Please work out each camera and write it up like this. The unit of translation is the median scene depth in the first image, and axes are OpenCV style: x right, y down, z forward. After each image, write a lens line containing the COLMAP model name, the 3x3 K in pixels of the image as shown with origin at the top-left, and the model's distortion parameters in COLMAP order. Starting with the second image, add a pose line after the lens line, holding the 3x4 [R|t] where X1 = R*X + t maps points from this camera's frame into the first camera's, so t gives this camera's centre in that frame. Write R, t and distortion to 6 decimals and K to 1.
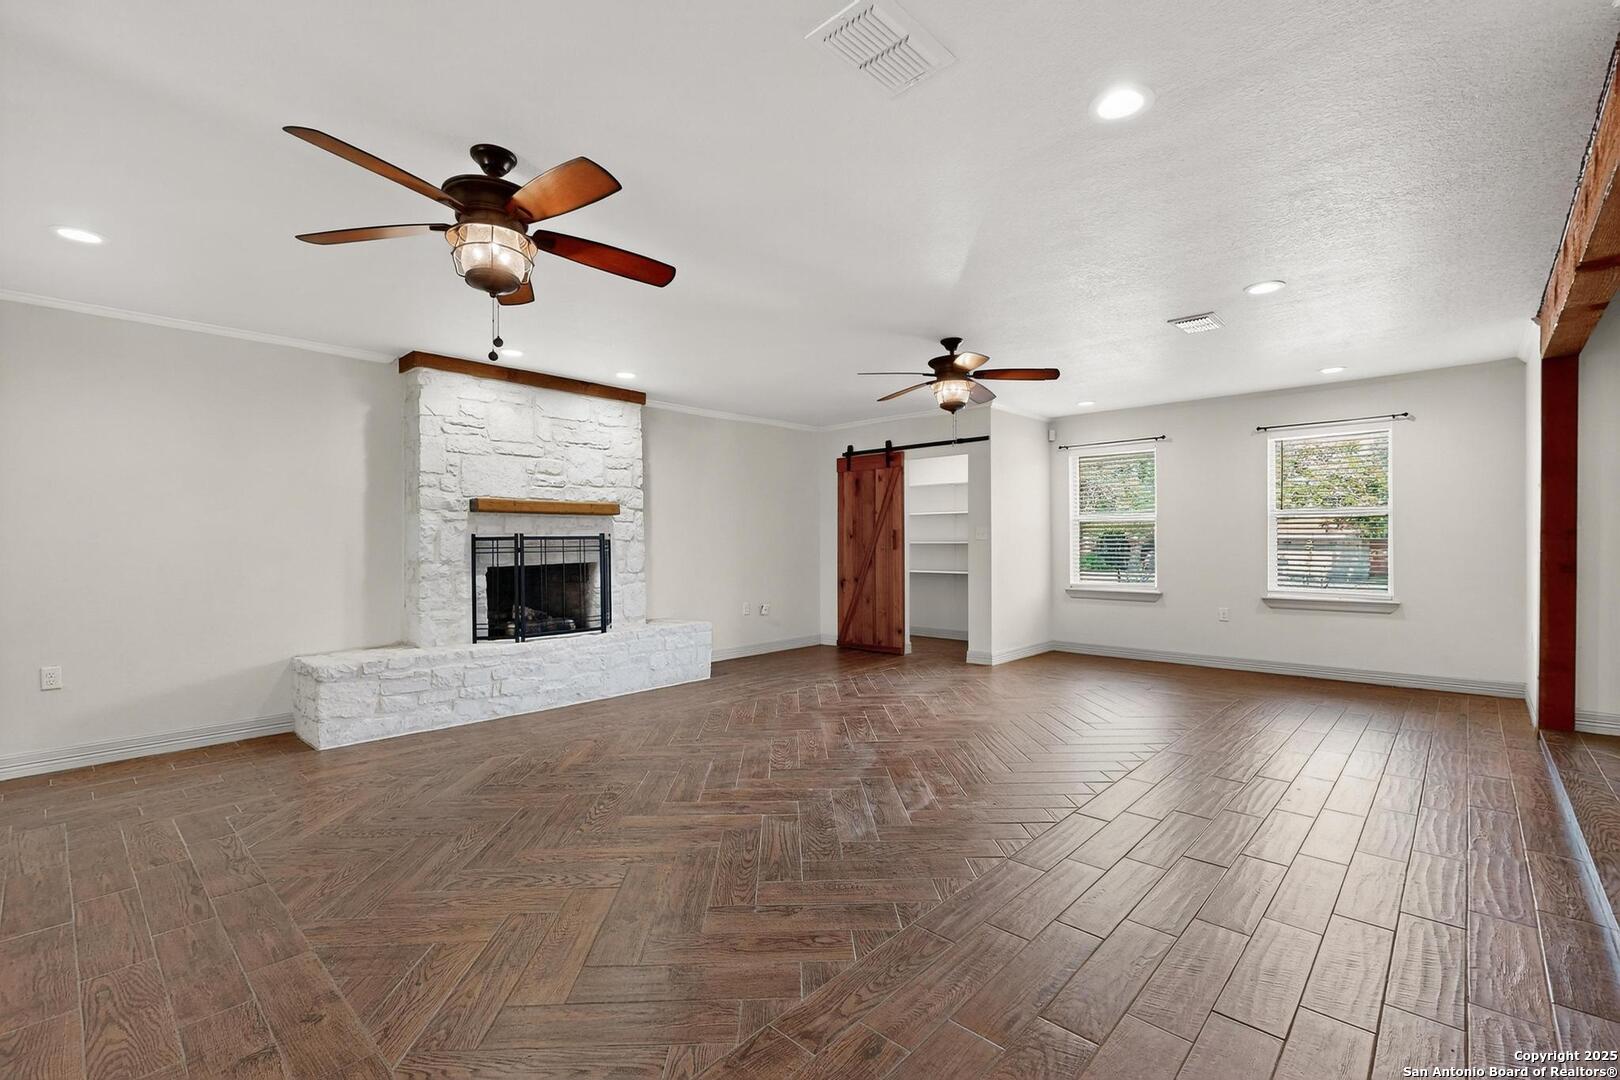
lens RADIAL K [[703.5, 0, 821.0], [0, 703.5, 537.6], [0, 0, 1]] dist [-0.002688, 0.001400]
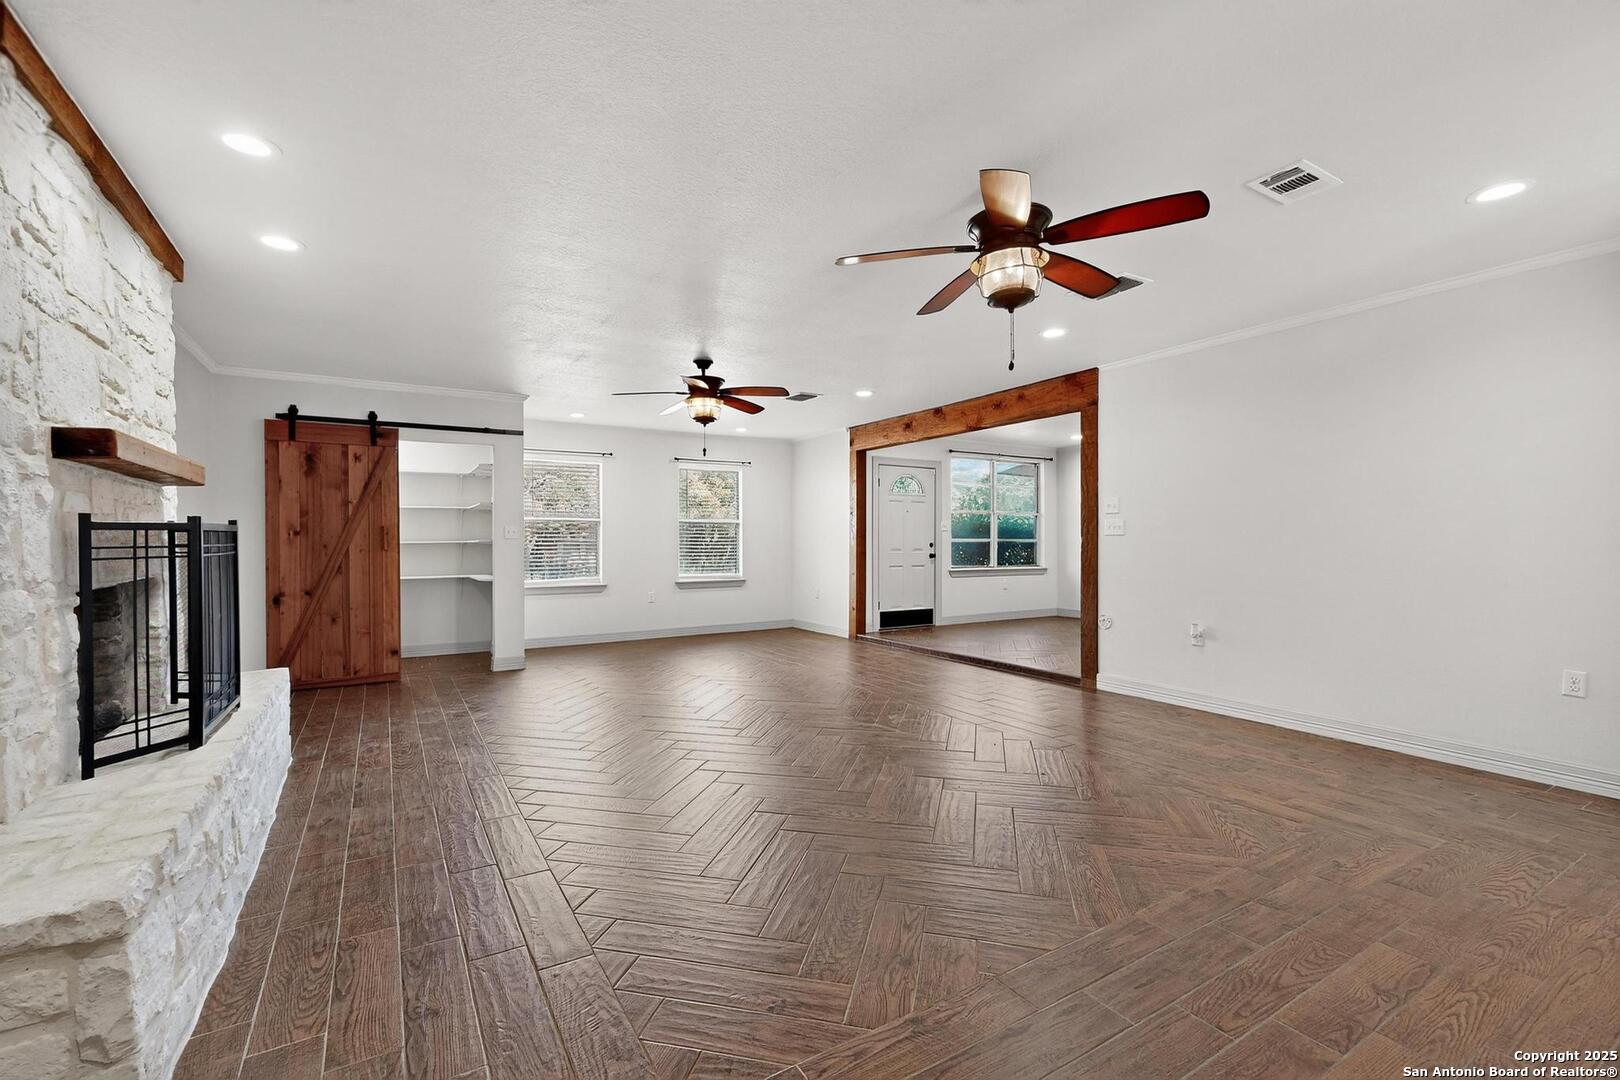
lens RADIAL K [[703.5, 0, 799.5], [0, 703.5, 534.2], [0, 0, 1]] dist [-0.002688, 0.001400]
pose [[0.282049, 0.012439, 0.959319, -0.526633], [-0.001750, 0.999921, -0.012451, 0.007781], [-0.959399, 0.001833, 0.282048, 0.328972]]
